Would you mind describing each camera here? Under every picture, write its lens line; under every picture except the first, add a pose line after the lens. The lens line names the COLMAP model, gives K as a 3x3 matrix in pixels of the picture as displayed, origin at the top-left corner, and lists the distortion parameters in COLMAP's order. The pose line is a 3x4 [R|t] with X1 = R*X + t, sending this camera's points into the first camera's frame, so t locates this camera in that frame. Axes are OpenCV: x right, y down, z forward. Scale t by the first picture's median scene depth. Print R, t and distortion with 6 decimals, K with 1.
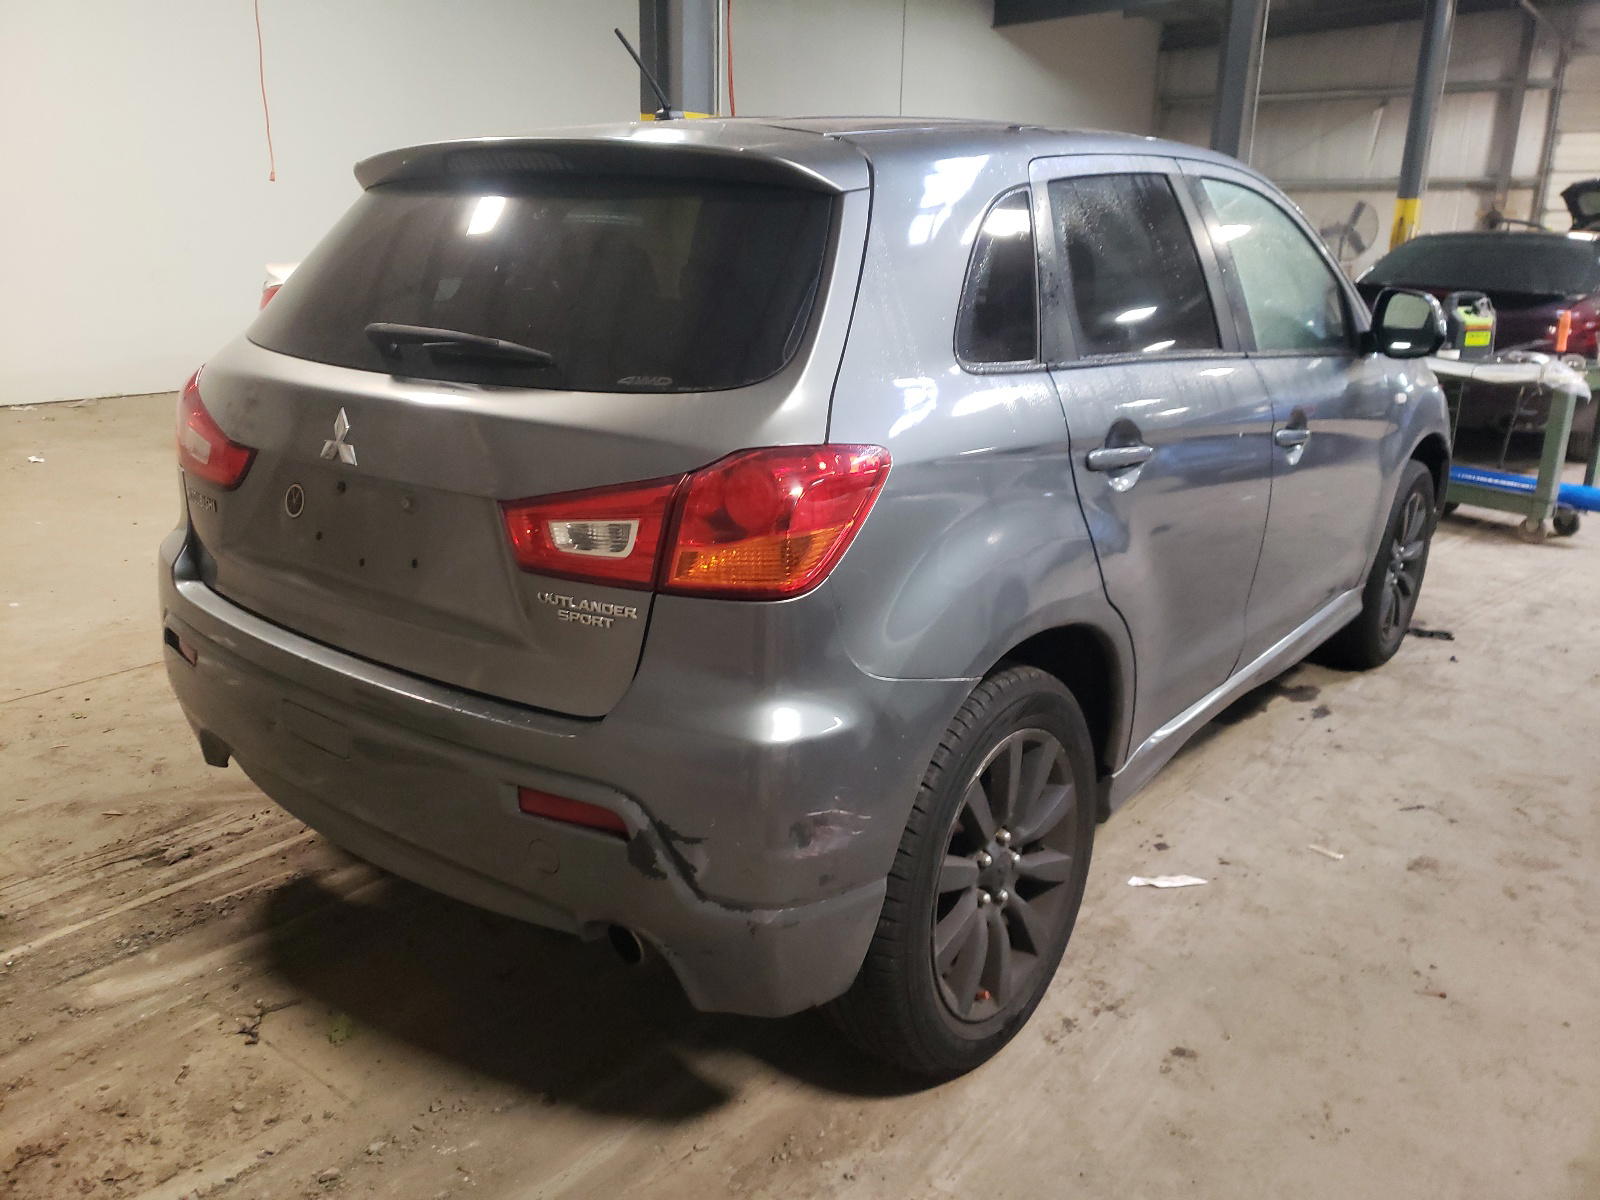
lens RADIAL K [[1233.5, 0, 798.4], [0, 1233.5, 592.3], [0, 0, 1]] dist [0.035199, -0.029546]
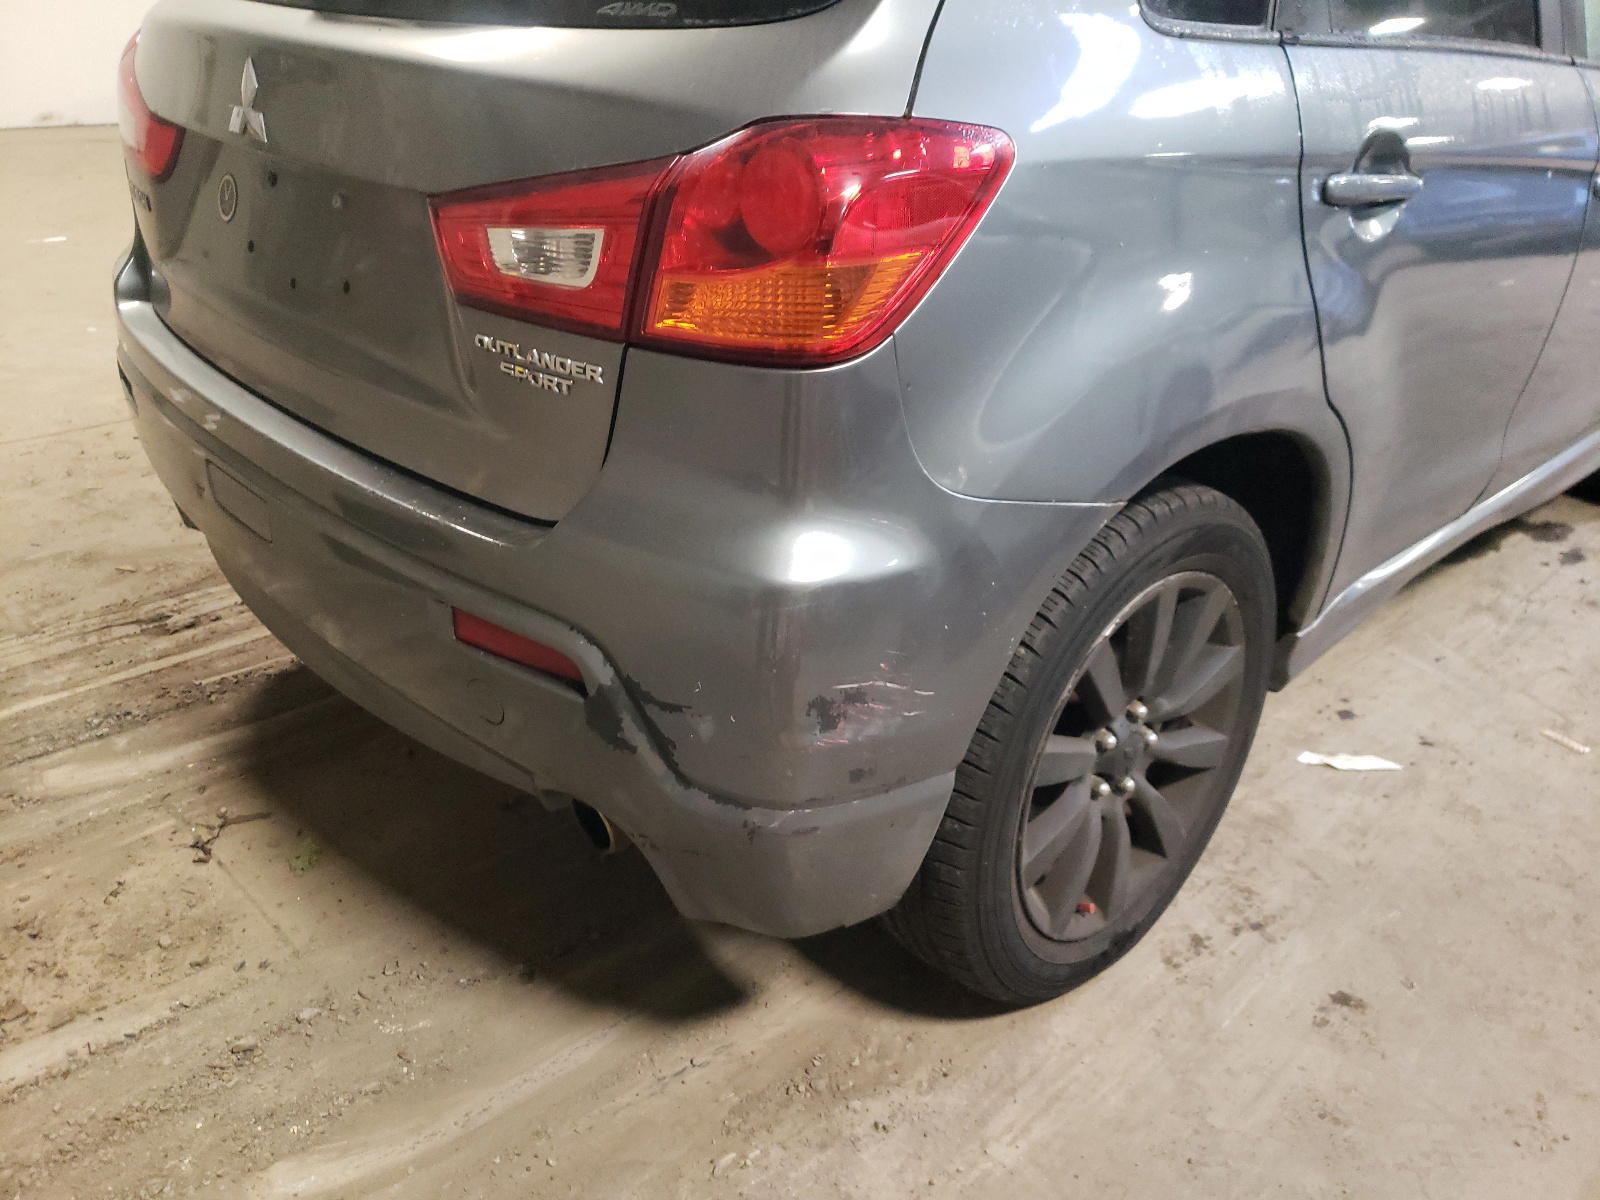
lens RADIAL K [[1233.5, 0, 791.6], [0, 1233.5, 587.9], [0, 0, 1]] dist [0.035199, -0.029546]
pose [[0.988083, 0.083497, -0.129307, 0.053750], [-0.059594, 0.982082, 0.178782, 0.004064], [0.141918, -0.168945, 0.975355, 0.270908]]
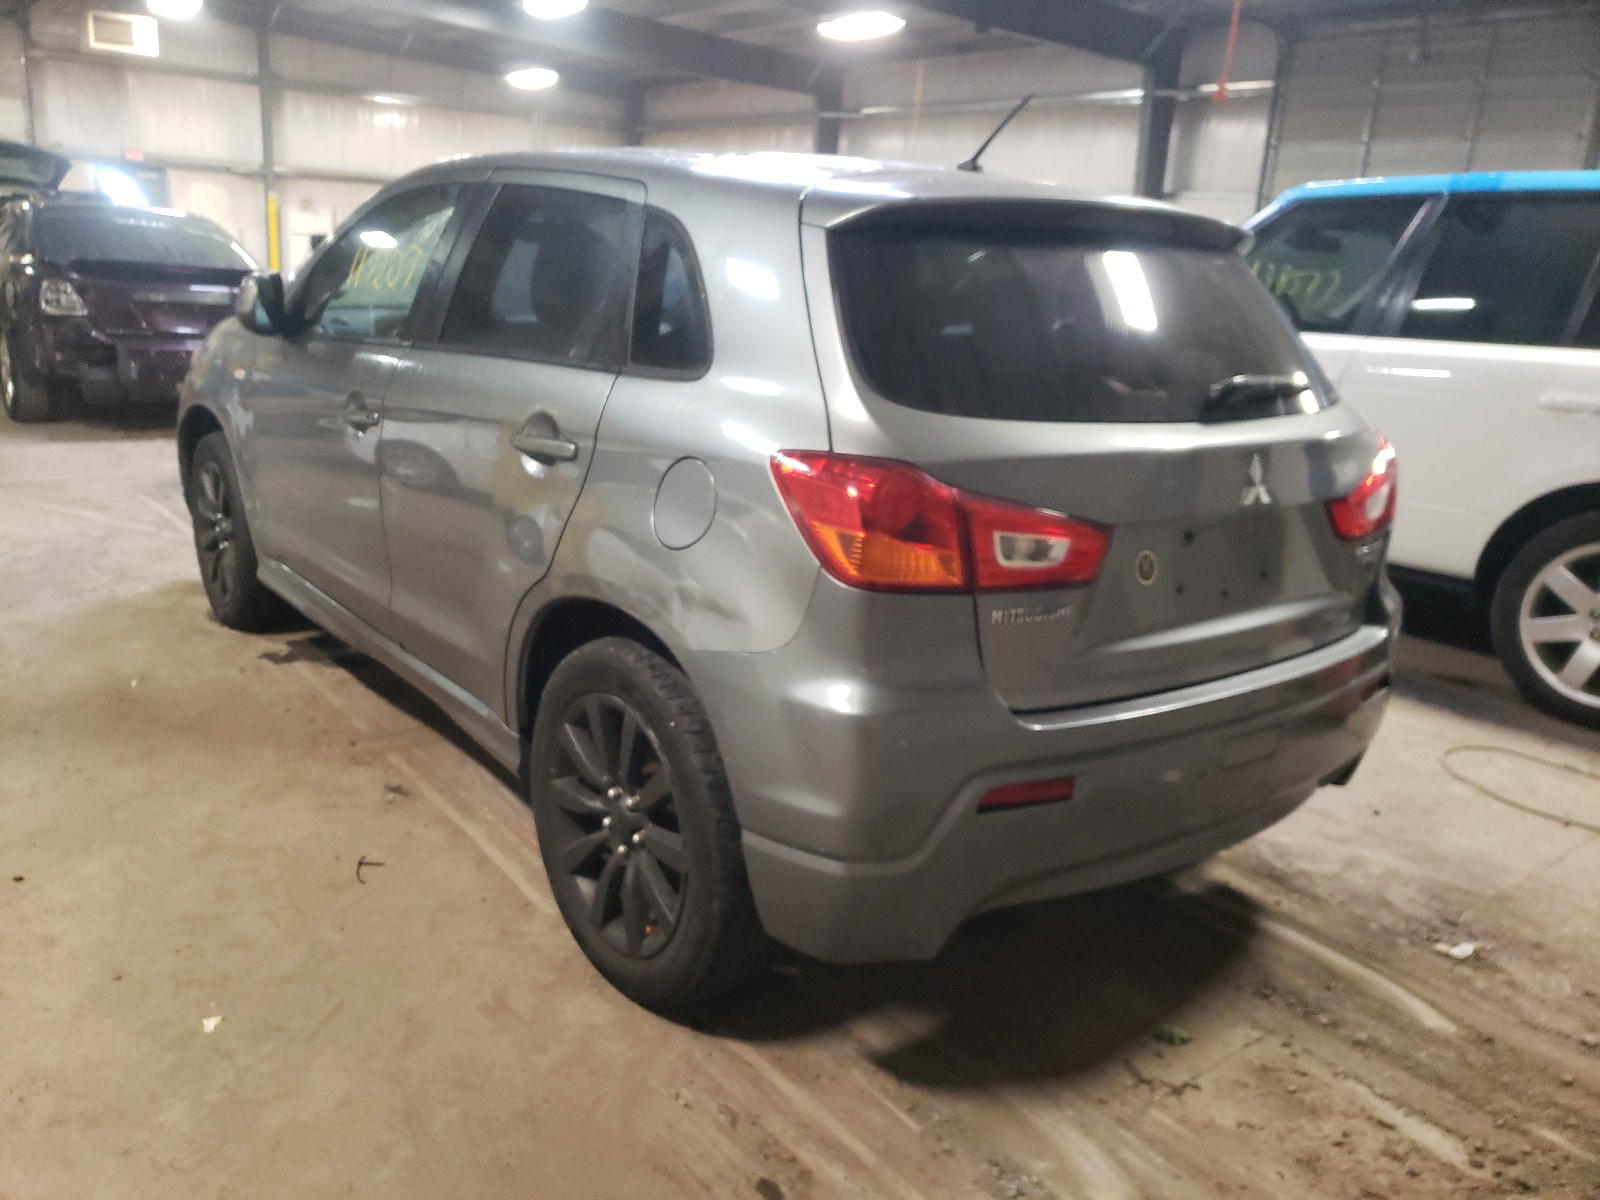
lens RADIAL K [[1233.5, 0, 804.3], [0, 1233.5, 601.2], [0, 0, 1]] dist [0.035199, -0.029546]
pose [[0.269049, -0.293147, 0.917430, -1.394017], [0.232281, 0.944186, 0.233576, -0.341304], [-0.934697, 0.150258, 0.322125, 0.942111]]
